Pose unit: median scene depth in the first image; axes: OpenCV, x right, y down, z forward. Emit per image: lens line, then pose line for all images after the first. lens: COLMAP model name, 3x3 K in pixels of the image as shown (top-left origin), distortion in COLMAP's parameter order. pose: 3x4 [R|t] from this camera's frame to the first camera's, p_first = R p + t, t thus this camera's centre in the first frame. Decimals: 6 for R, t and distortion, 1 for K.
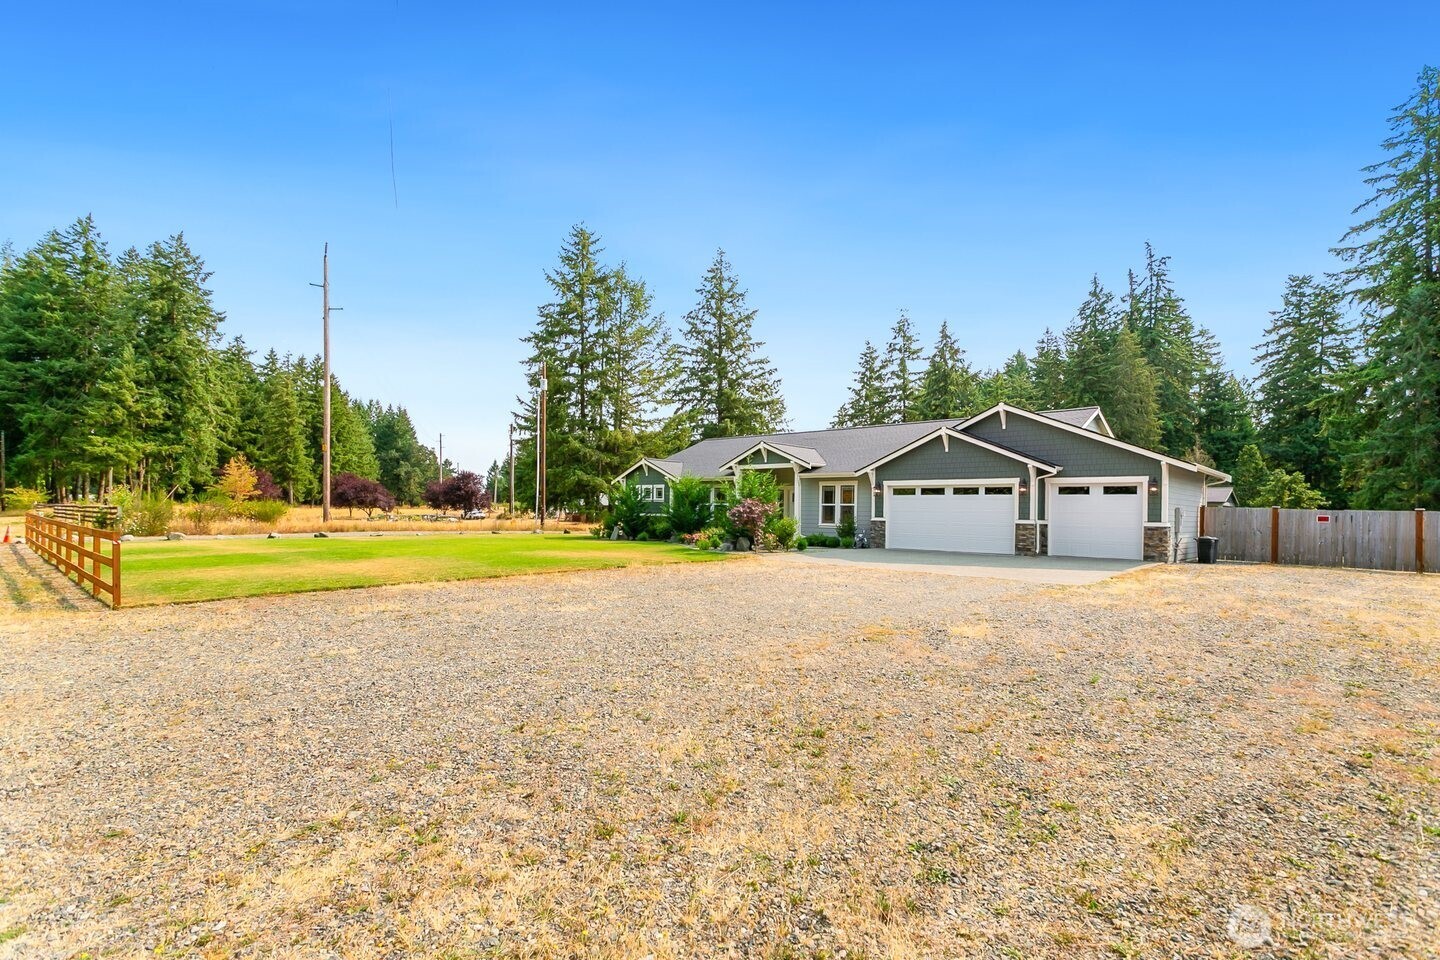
lens RADIAL K [[701.8, 0, 724.1], [0, 701.8, 500.8], [0, 0, 1]] dist [0.005704, 0.000531]
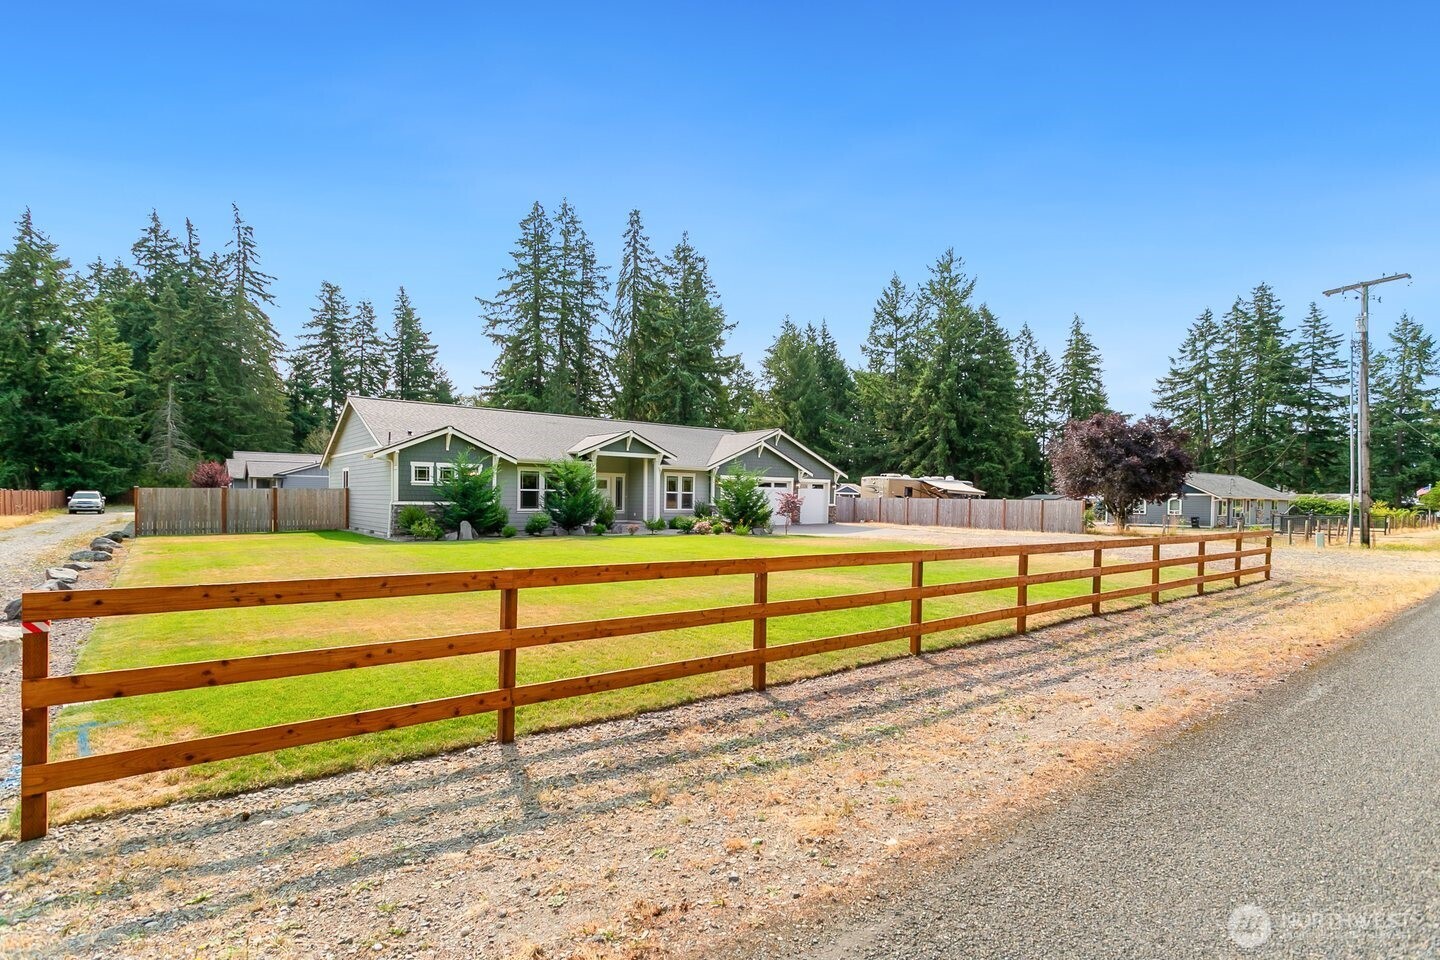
lens RADIAL K [[688.1, 0, 725.3], [0, 688.1, 497.7], [0, 0, 1]] dist [0.005145, 0.000789]
pose [[0.135430, -0.014263, 0.990684, -0.369805], [-0.027204, 0.999466, 0.018108, -0.003444], [-0.990413, -0.029403, 0.134970, 0.290787]]
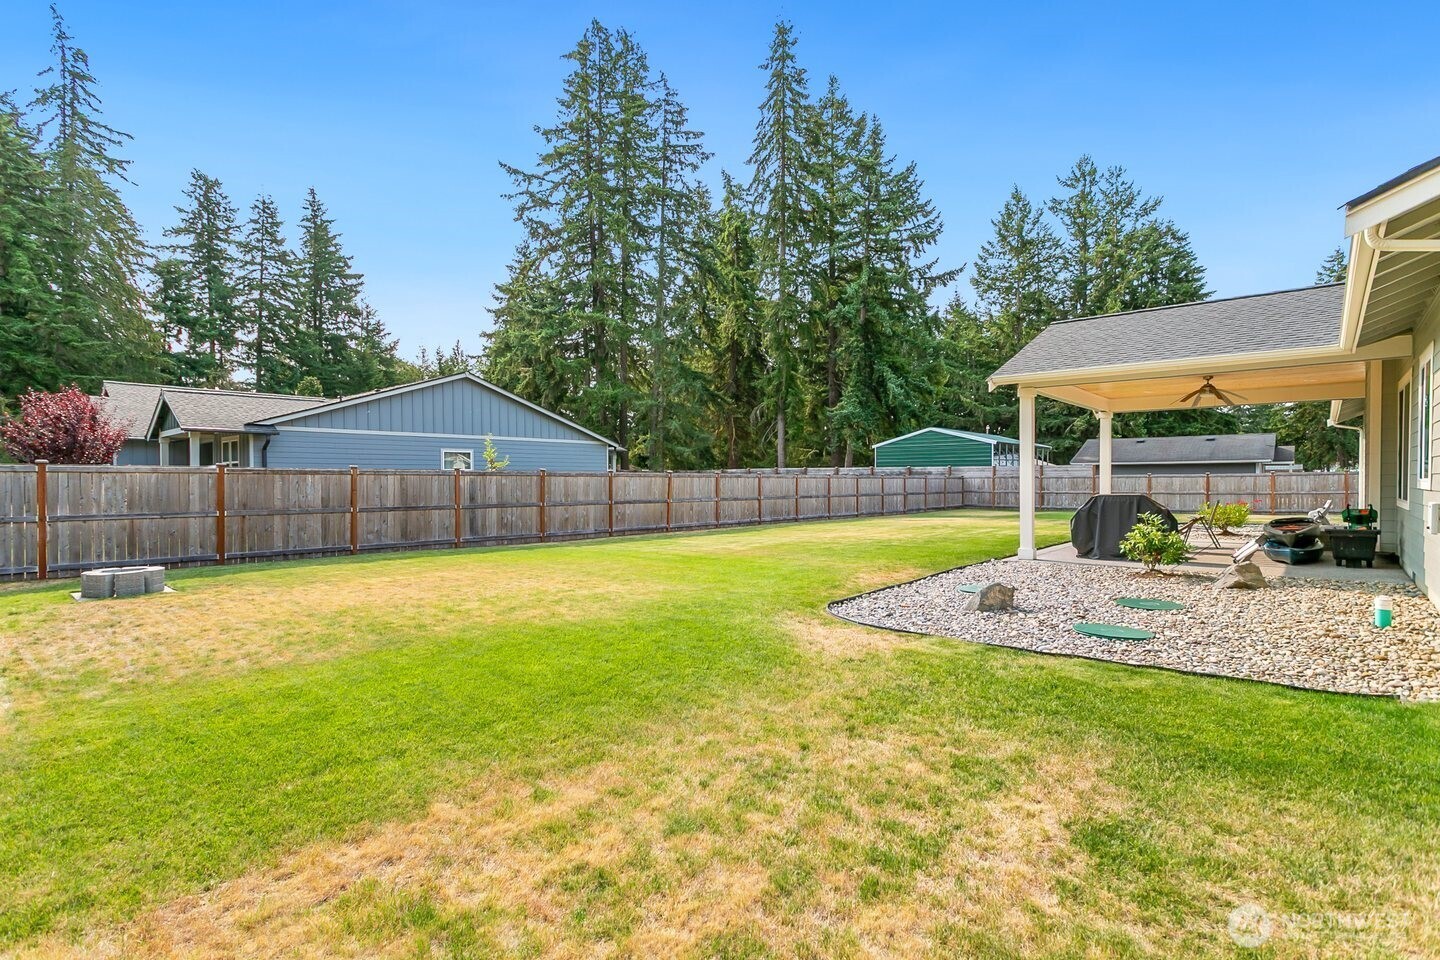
lens RADIAL K [[682.5, 0, 714.3], [0, 682.5, 474.7], [0, 0, 1]] dist [0.004089, 0.000948]
pose [[-0.032950, -0.014208, 0.999356, -0.003902], [-0.015289, 0.999789, 0.013710, 0.011830], [-0.999340, -0.014827, -0.033161, 0.676752]]
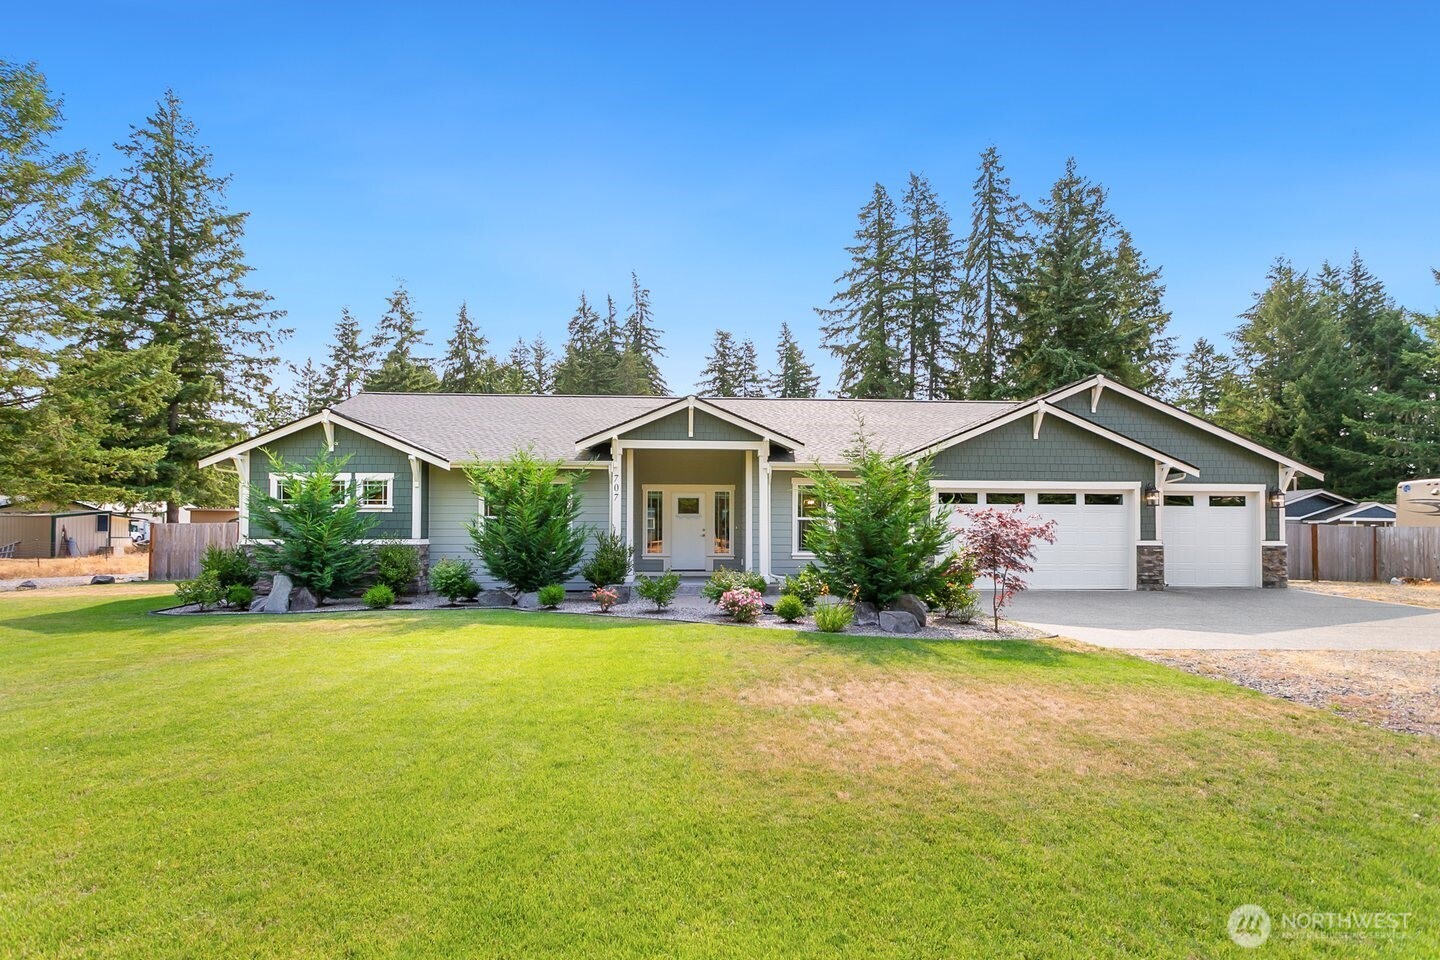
lens RADIAL K [[697.6, 0, 718.0], [0, 697.6, 511.6], [0, 0, 1]] dist [-0.010076, 0.014156]
pose [[0.689076, 0.004786, 0.724673, -0.119866], [-0.004342, 0.999988, -0.002476, 0.000409], [-0.724676, -0.001440, 0.689088, 0.254887]]
